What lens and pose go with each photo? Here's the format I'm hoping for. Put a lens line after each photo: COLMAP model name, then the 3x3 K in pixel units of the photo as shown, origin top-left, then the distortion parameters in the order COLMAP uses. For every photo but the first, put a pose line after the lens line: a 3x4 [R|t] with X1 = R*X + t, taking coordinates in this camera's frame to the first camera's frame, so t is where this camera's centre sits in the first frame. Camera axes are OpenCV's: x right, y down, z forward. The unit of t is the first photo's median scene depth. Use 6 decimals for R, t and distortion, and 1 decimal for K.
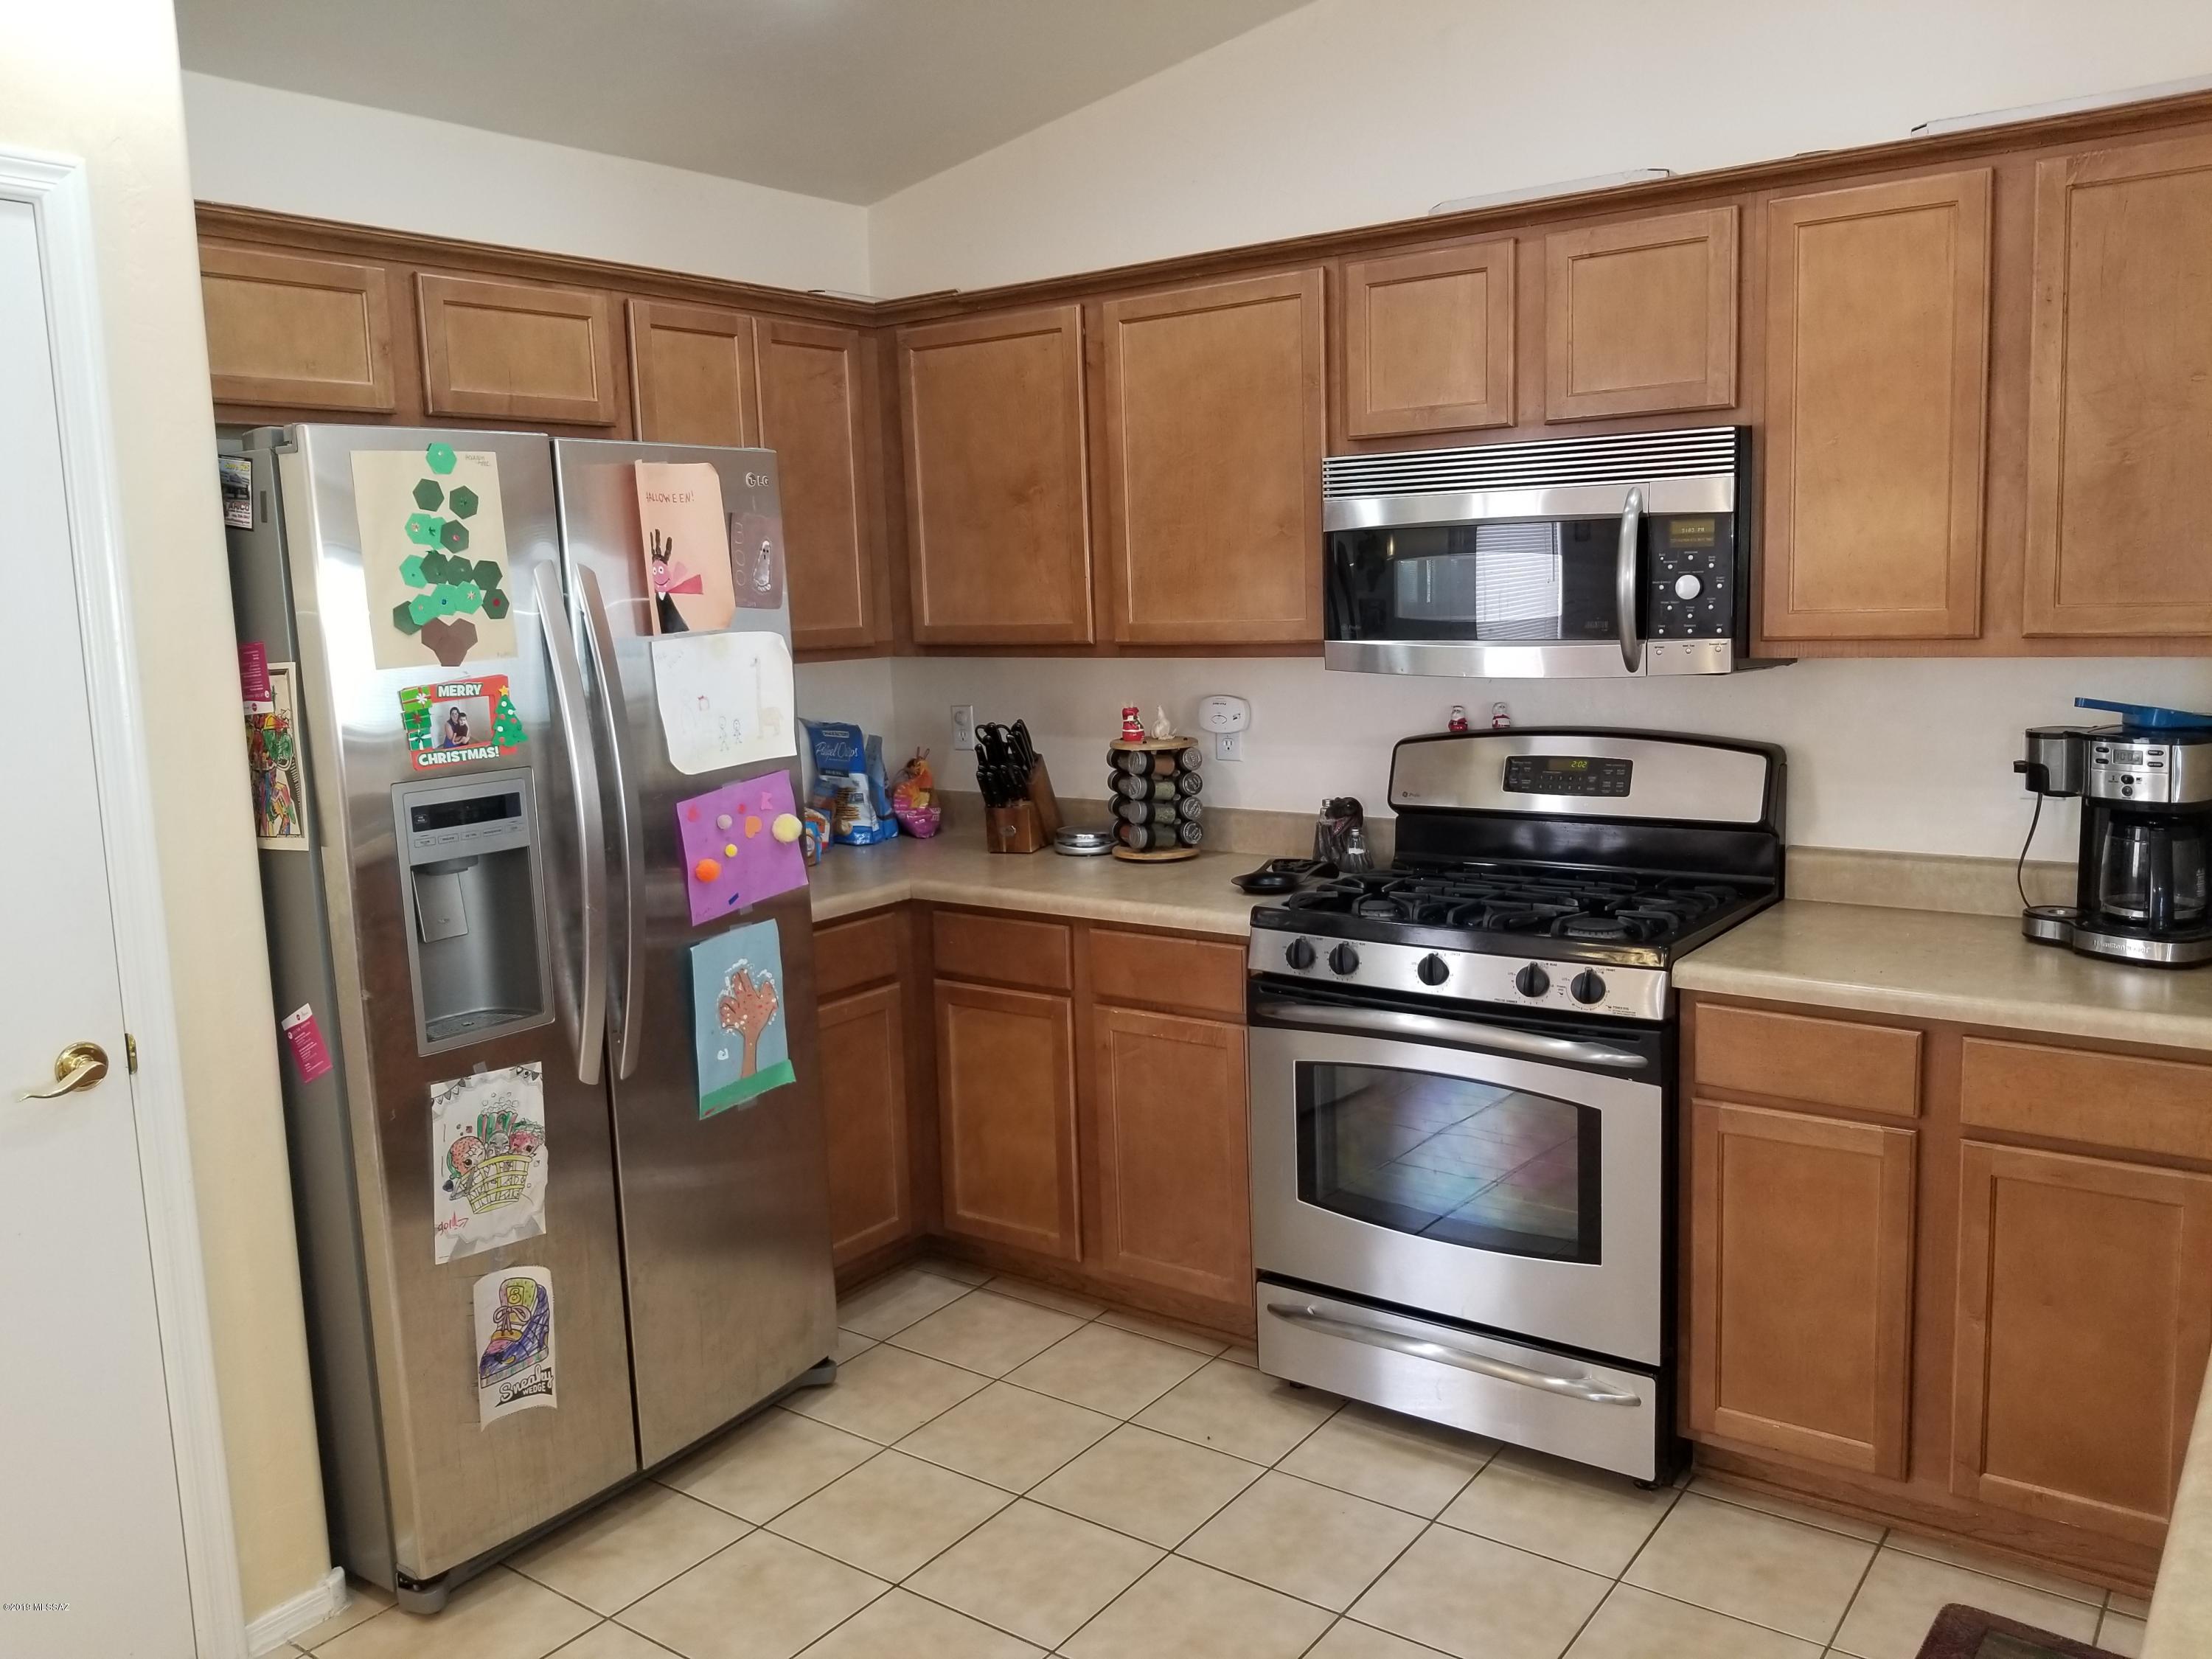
lens RADIAL K [[1732.7, 0, 1109.9], [0, 1732.7, 825.6], [0, 0, 1]] dist [0.078271, -0.142069]
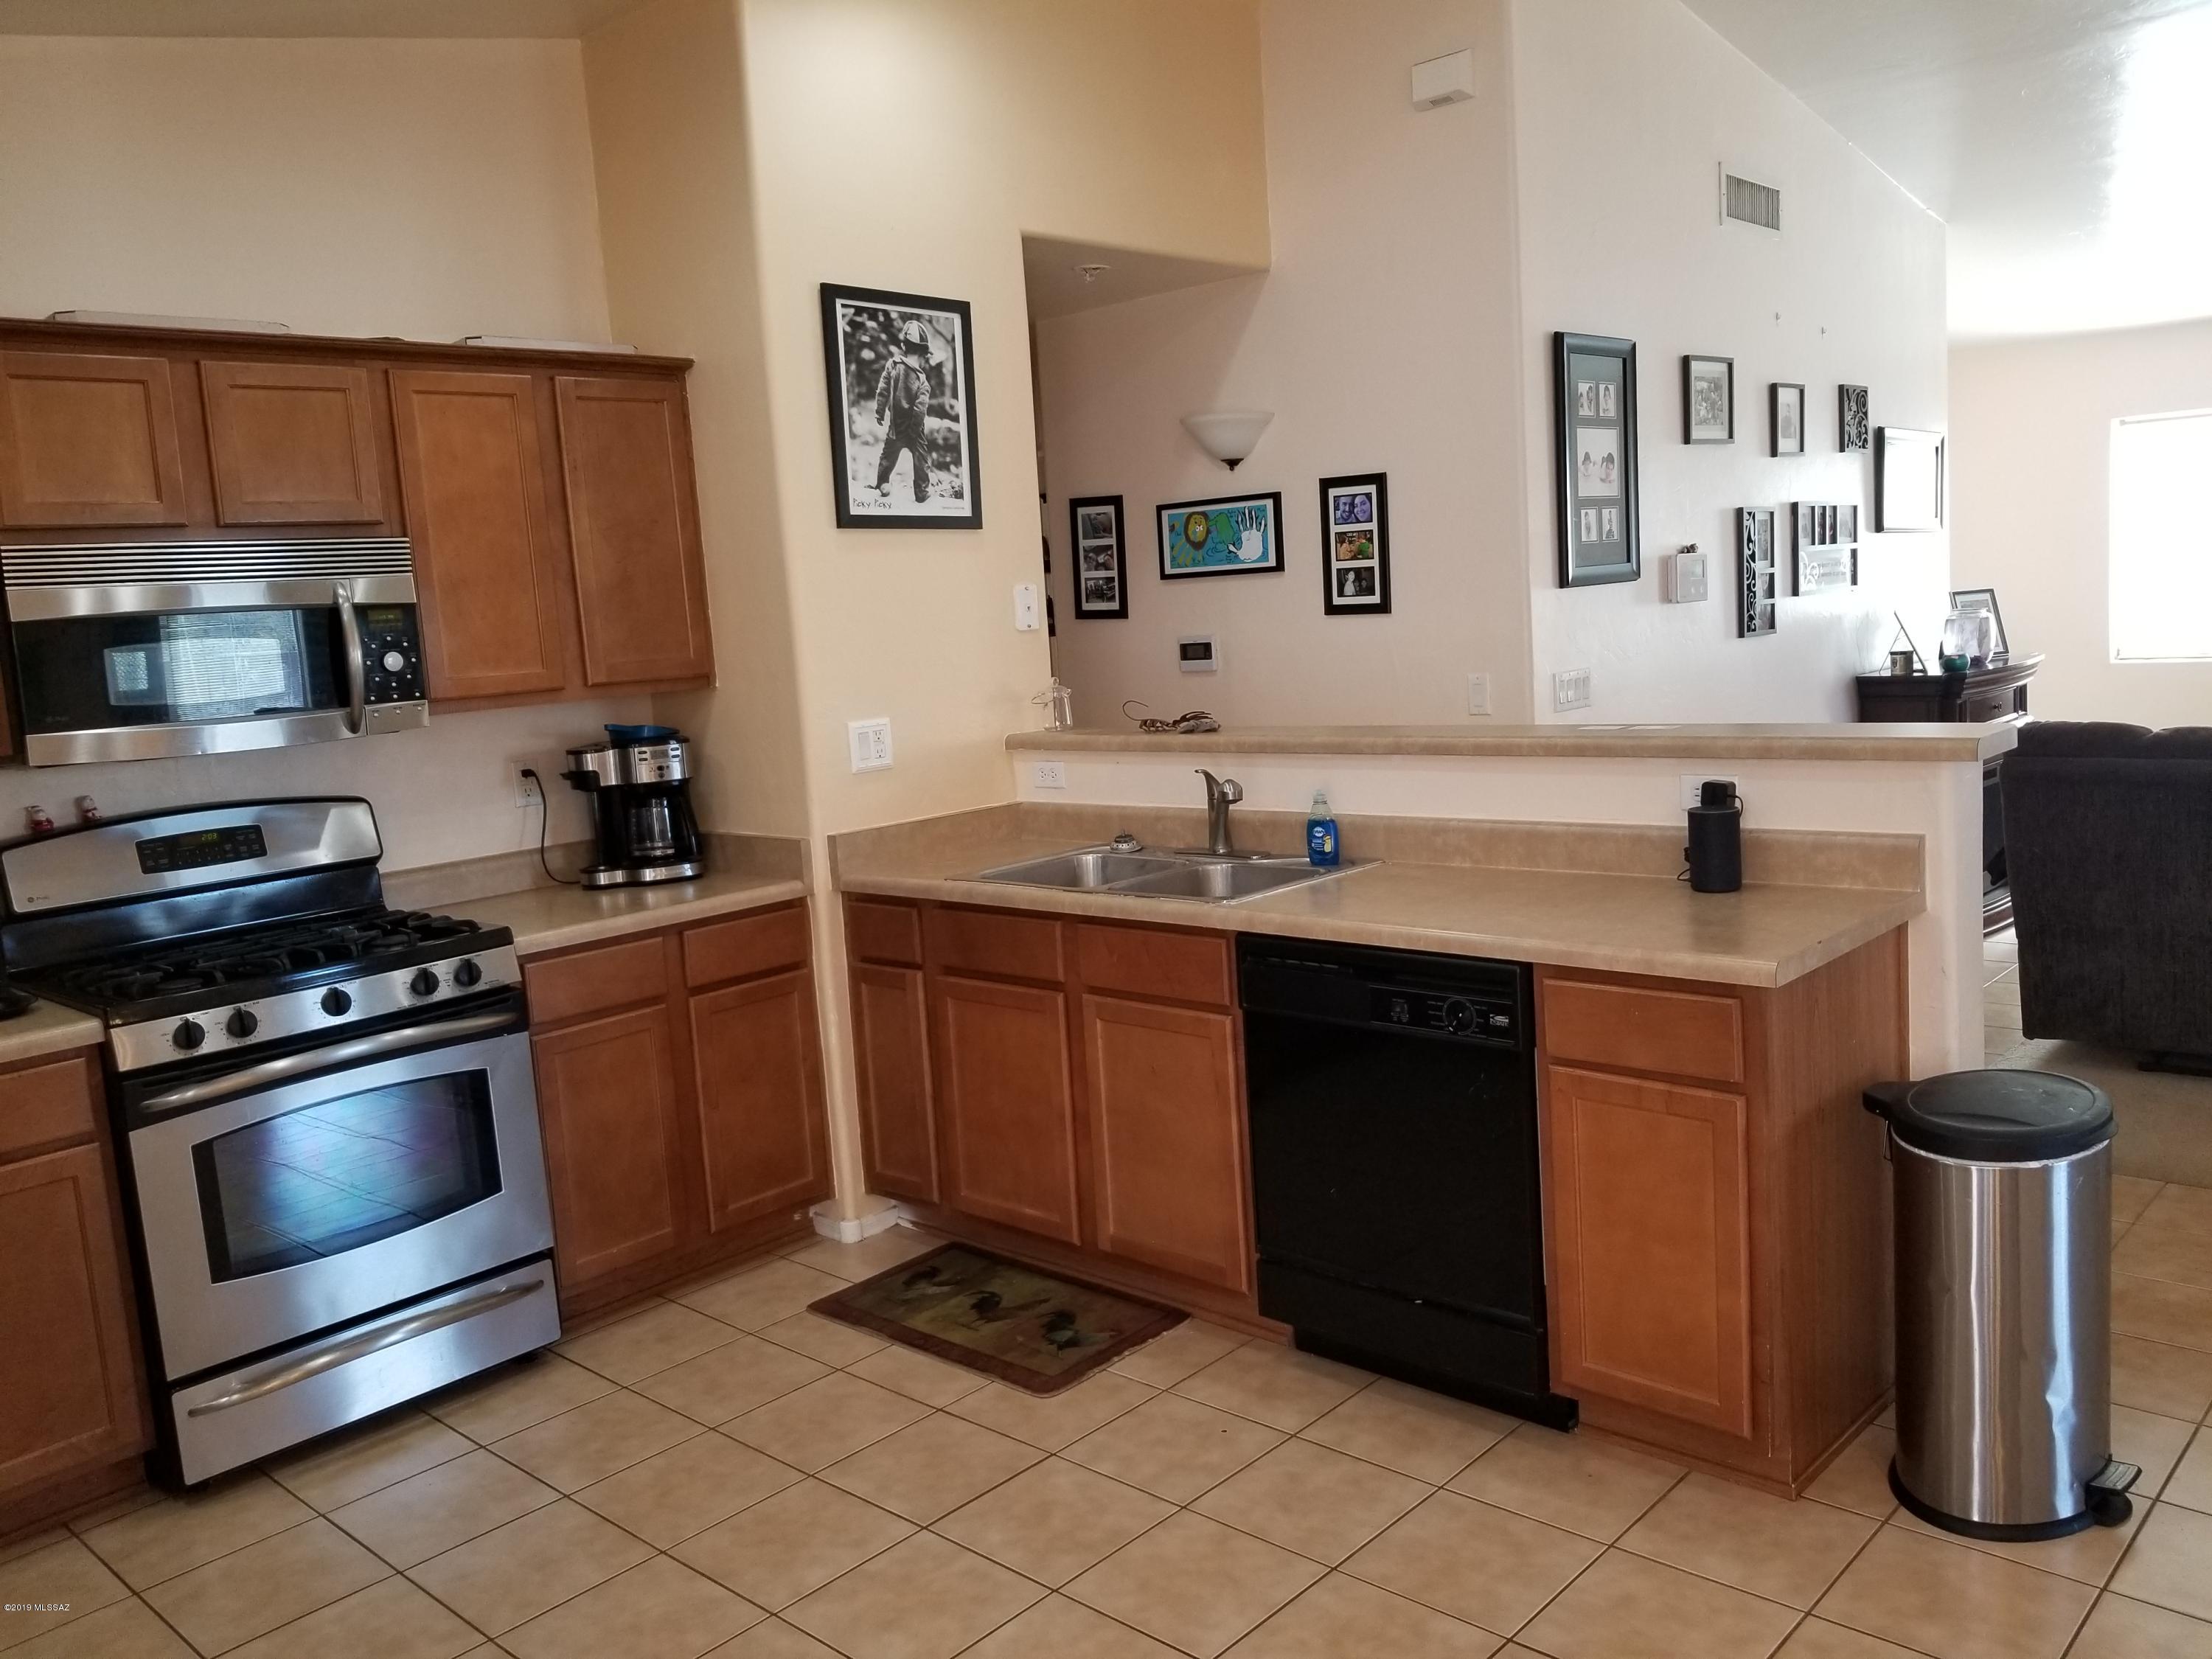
lens RADIAL K [[1732.7, 0, 1109.9], [0, 1732.7, 825.6], [0, 0, 1]] dist [0.078271, -0.142069]
pose [[0.117434, -0.105588, 0.987452, -0.920444], [0.206629, 0.975168, 0.079701, -0.015708], [-0.971346, 0.194676, 0.136335, 0.369539]]
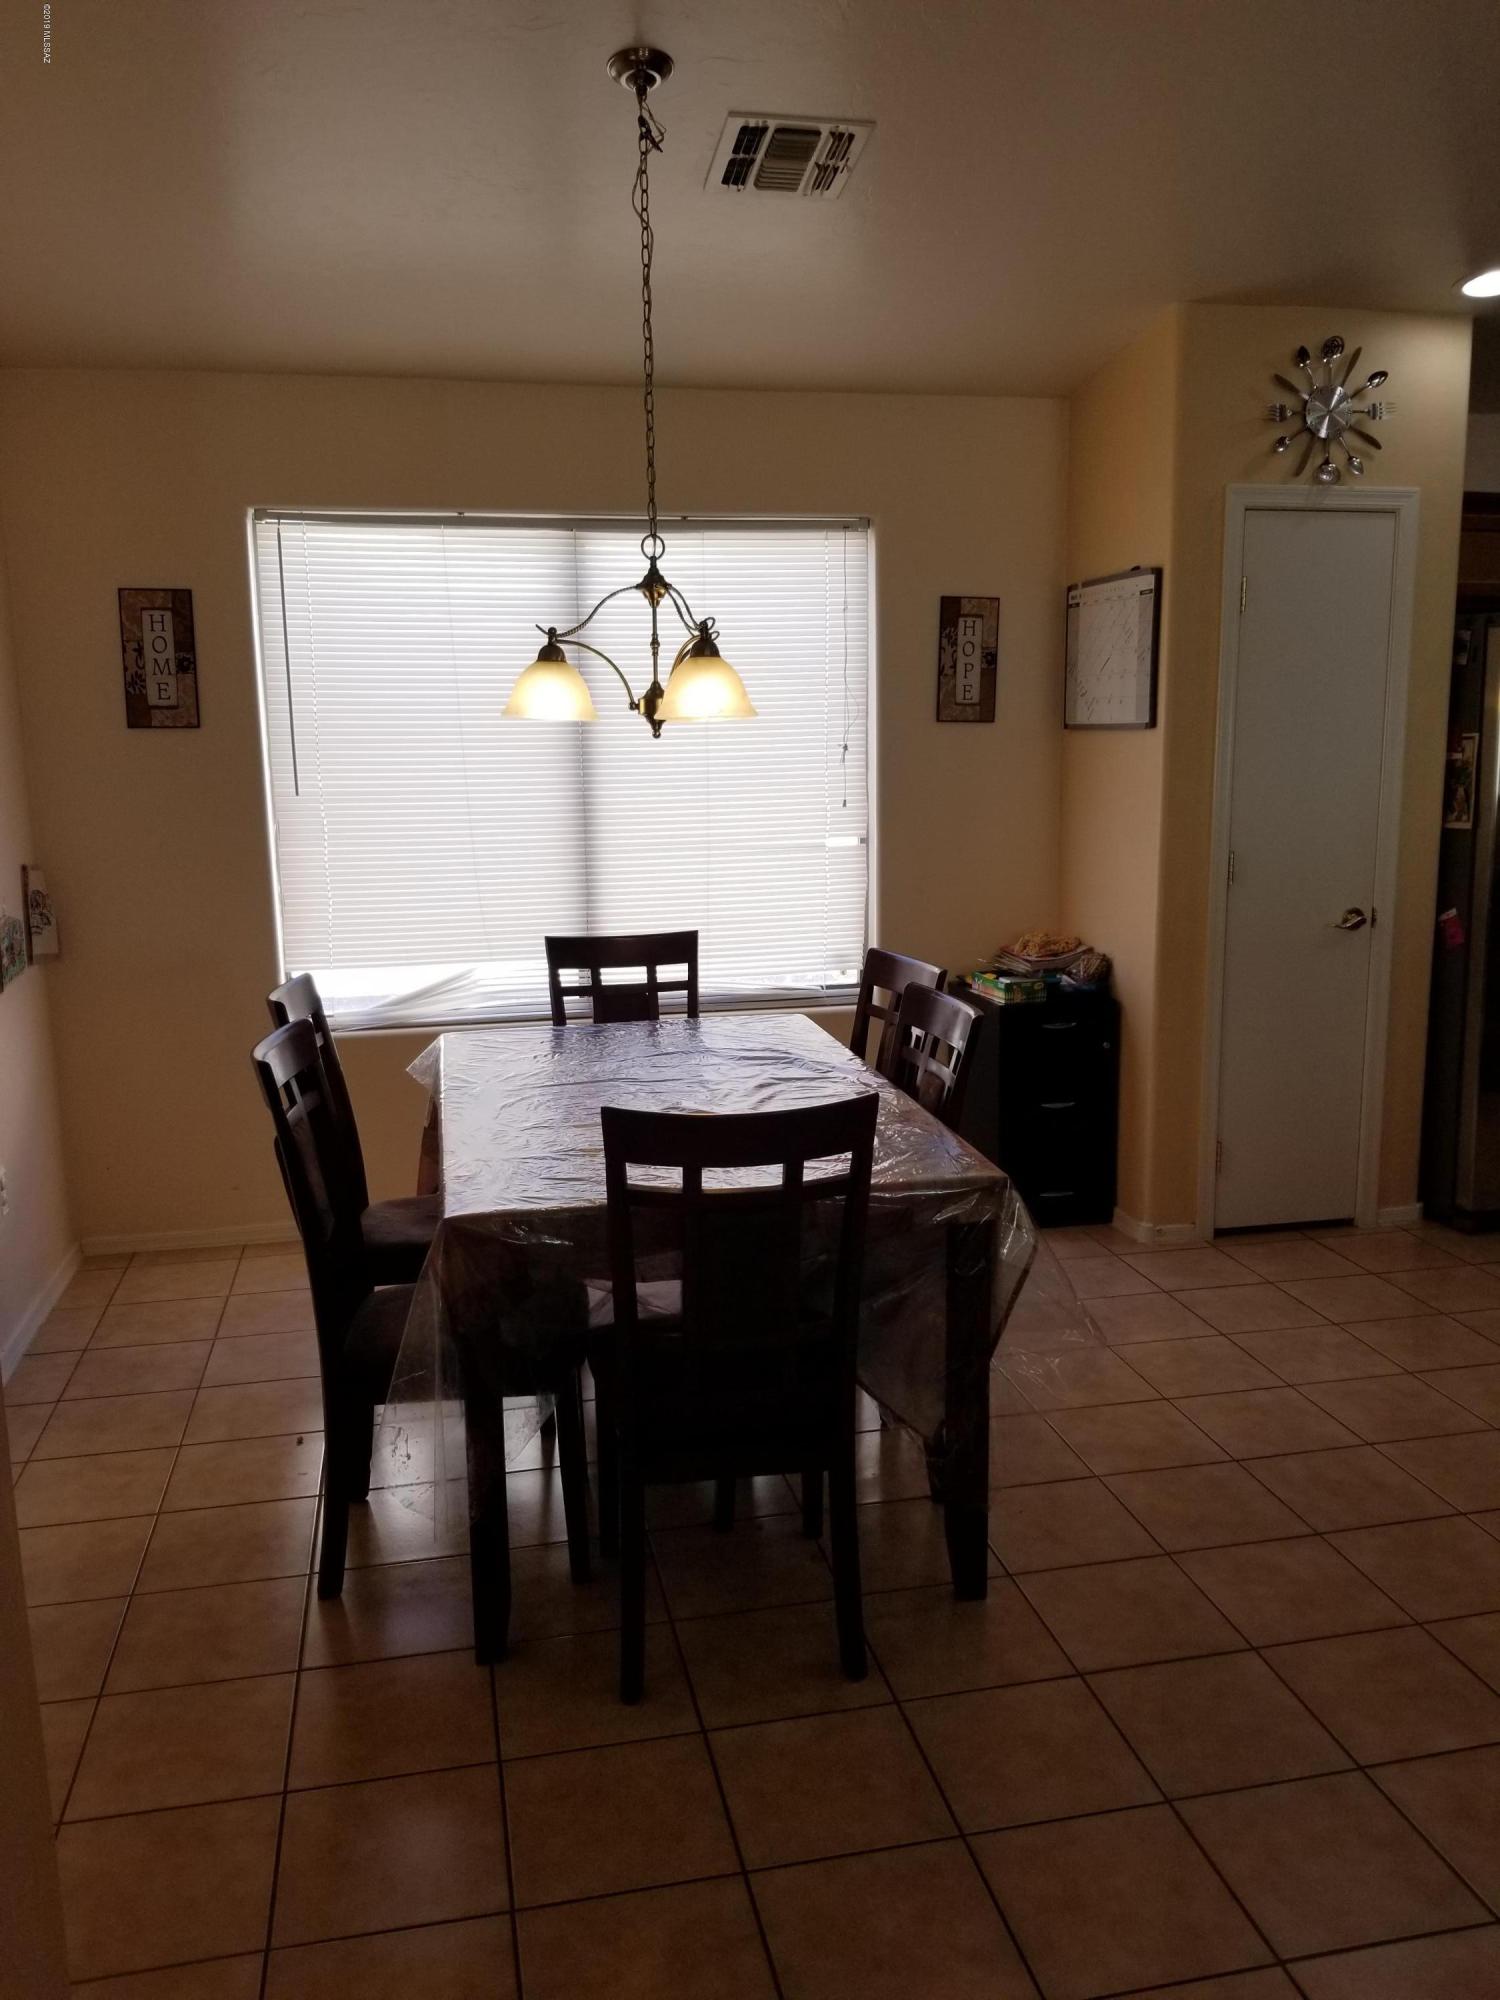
lens RADIAL K [[1566.6, 0, 738.1], [0, 1566.6, 1006.7], [0, 0, 1]] dist [0.078271, -0.142069]
pose [[0.744053, 0.140268, -0.653230, 0.116437], [-0.107436, 0.990109, 0.090232, 0.130726], [0.659426, 0.003043, 0.751764, -0.832235]]
